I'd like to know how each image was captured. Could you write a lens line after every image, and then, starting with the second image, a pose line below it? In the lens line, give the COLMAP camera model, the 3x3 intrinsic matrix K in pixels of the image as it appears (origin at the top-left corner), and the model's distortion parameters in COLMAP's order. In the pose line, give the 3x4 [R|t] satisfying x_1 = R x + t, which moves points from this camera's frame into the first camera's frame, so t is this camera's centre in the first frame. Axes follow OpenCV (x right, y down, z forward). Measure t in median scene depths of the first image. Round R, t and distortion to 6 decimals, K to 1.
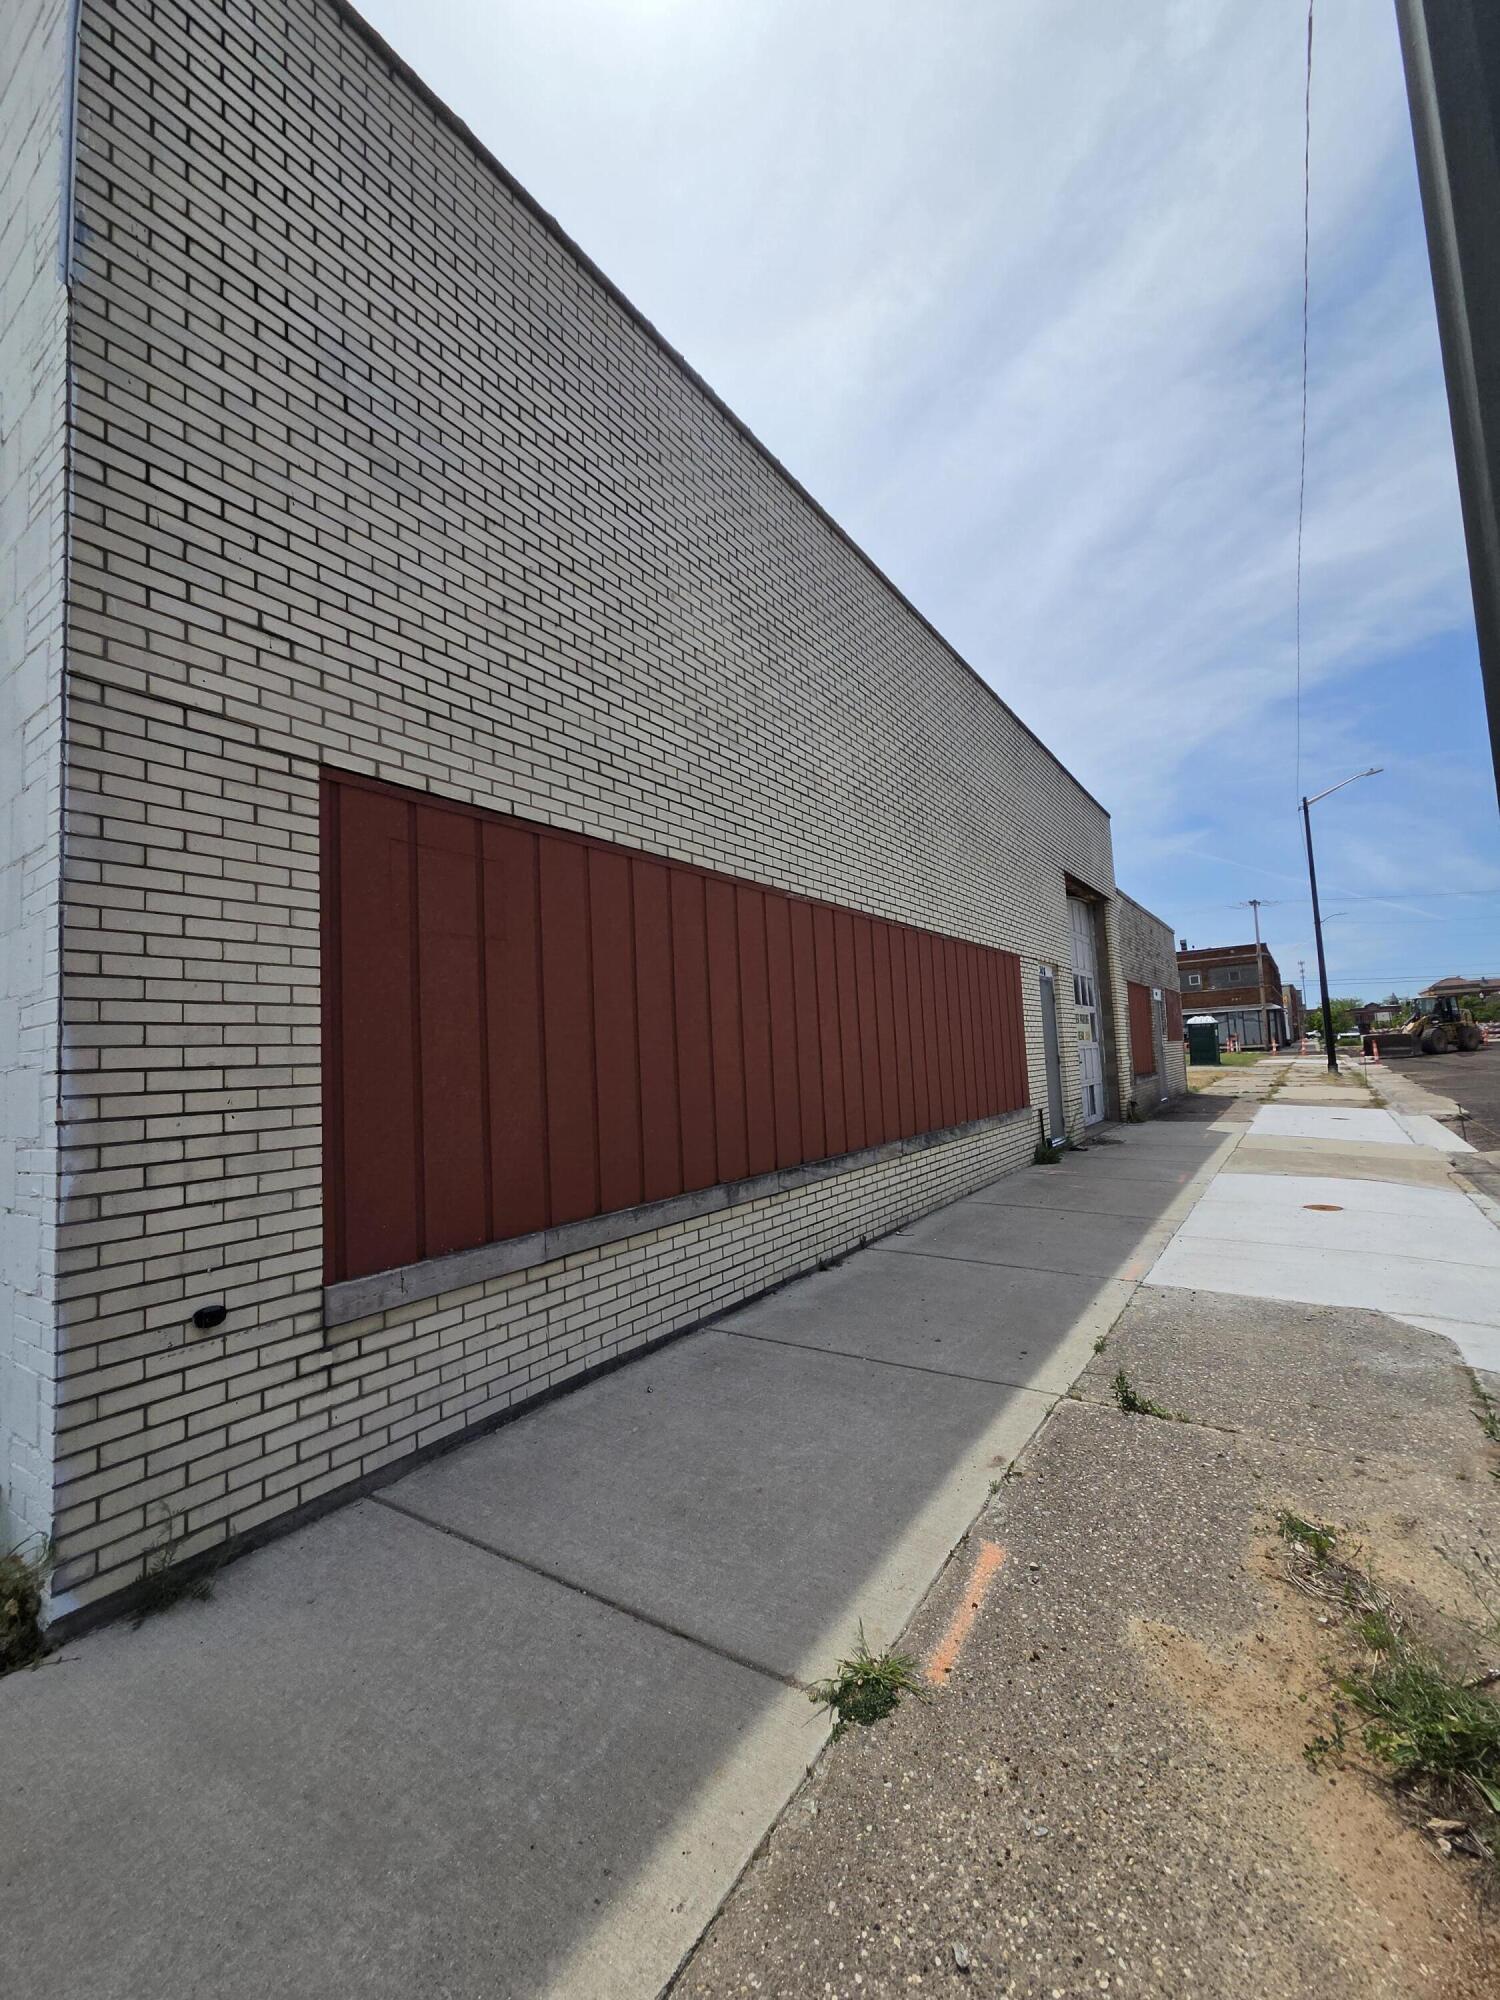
lens RADIAL K [[824.2, 0, 750.0], [0, 824.2, 1000.0], [0, 0, 1]] dist [-0.003897, 0.000169]
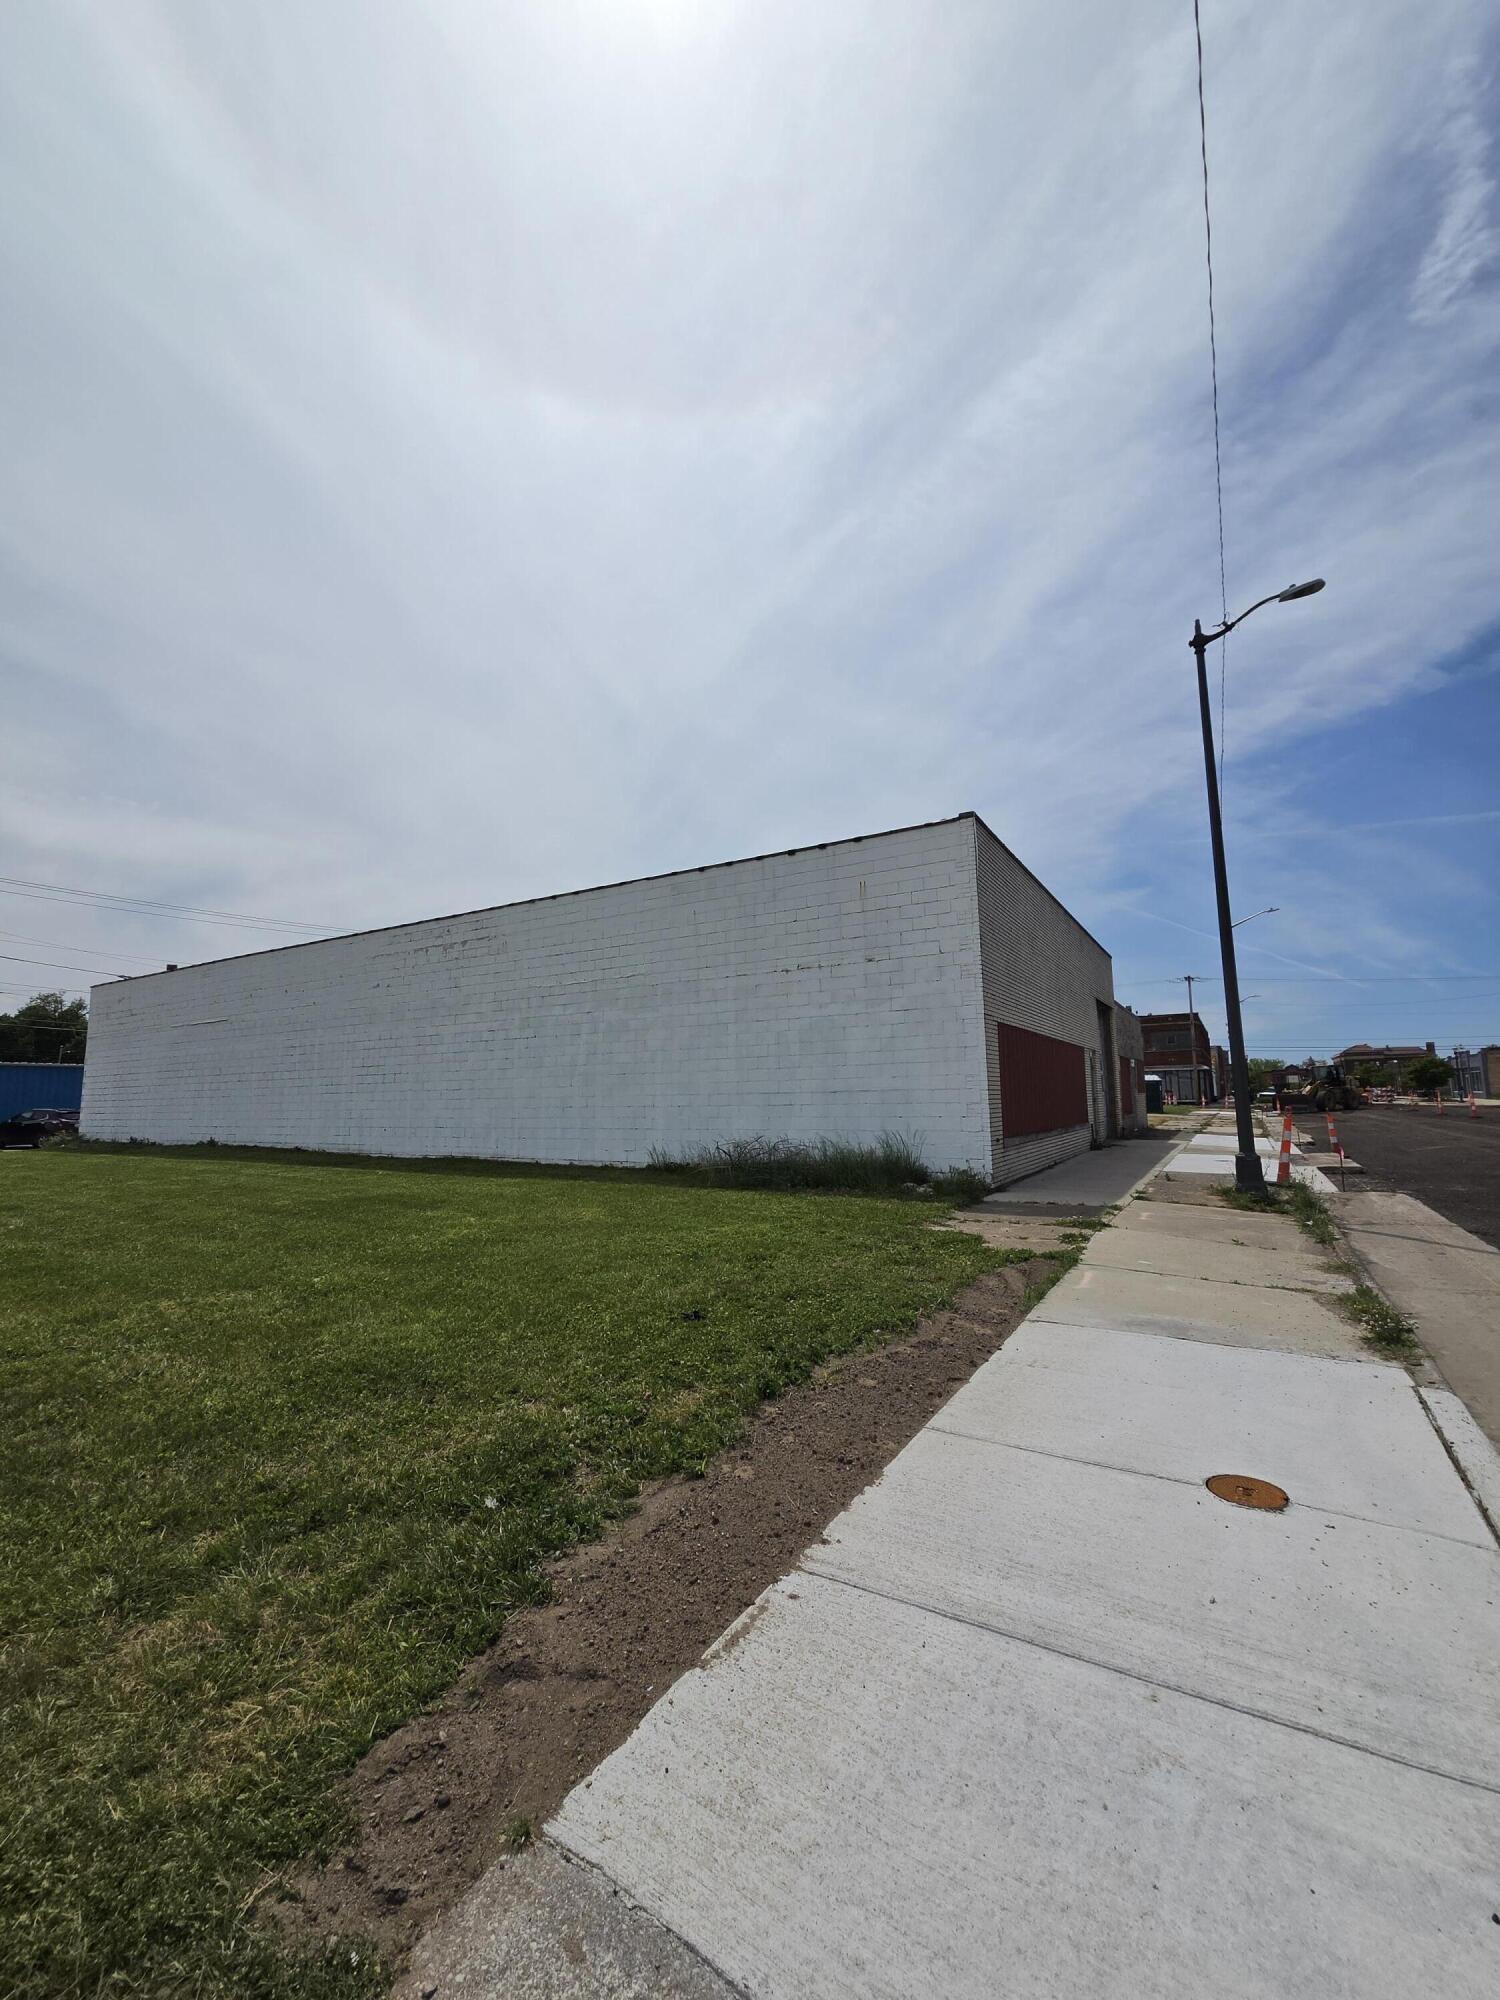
lens RADIAL K [[824.2, 0, 750.0], [0, 824.2, 1000.0], [0, 0, 1]] dist [-0.003897, 0.000169]
pose [[0.997174, 0.042467, 0.061971, -0.155518], [-0.039504, 0.998052, -0.048289, -0.009878], [-0.063901, 0.045705, 0.996909, -0.243134]]
